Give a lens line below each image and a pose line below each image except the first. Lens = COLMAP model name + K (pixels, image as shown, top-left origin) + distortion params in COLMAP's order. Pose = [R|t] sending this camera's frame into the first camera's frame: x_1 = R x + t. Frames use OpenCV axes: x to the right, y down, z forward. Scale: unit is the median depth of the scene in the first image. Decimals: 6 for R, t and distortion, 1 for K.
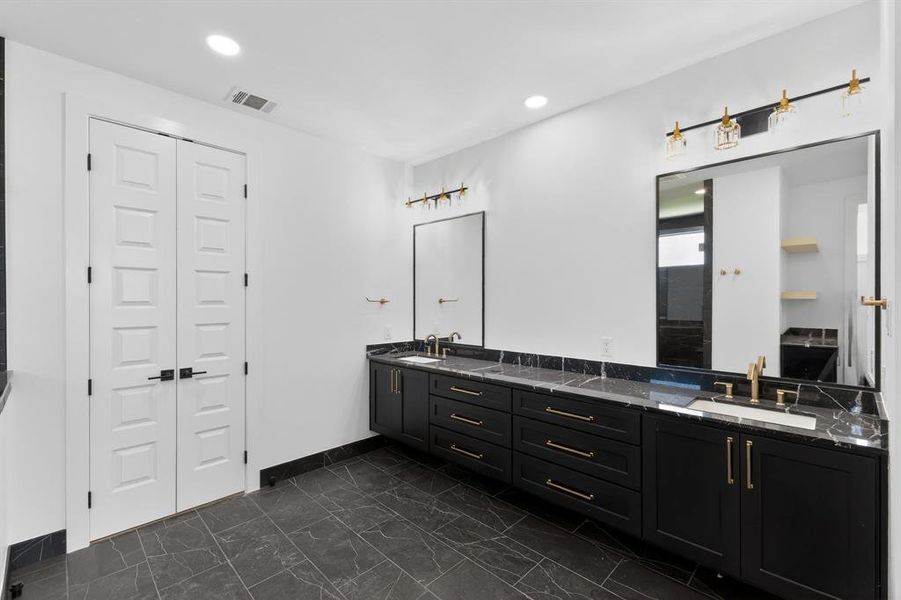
lens RADIAL K [[388.0, 0, 451.5], [0, 388.0, 300.4], [0, 0, 1]] dist [0.004370, -0.000221]
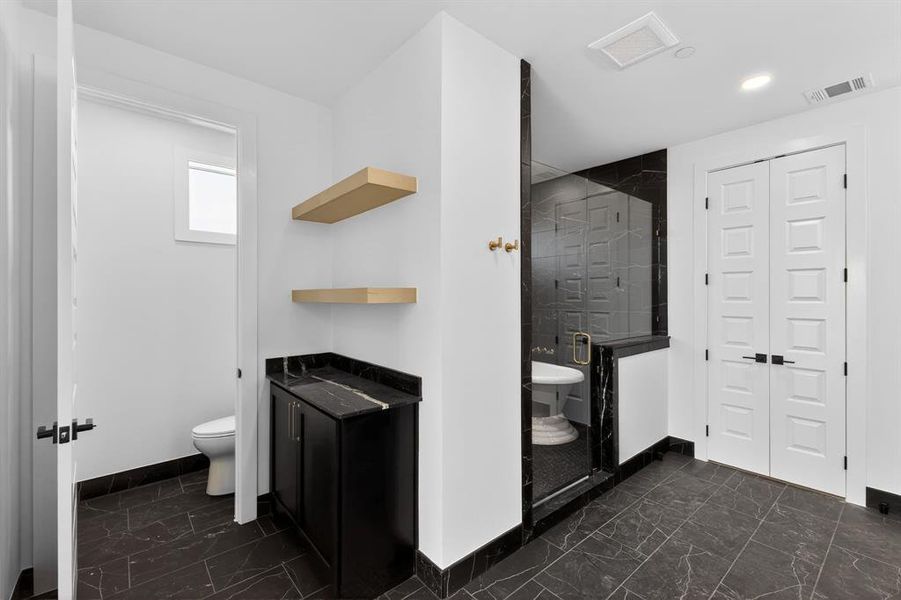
lens RADIAL K [[388.0, 0, 447.4], [0, 388.0, 293.5], [0, 0, 1]] dist [0.004370, -0.000221]
pose [[-0.103499, -0.001284, -0.994629, 0.568432], [-0.001559, 0.999998, -0.001129, -0.006327], [0.994628, 0.001434, -0.103500, 0.149625]]
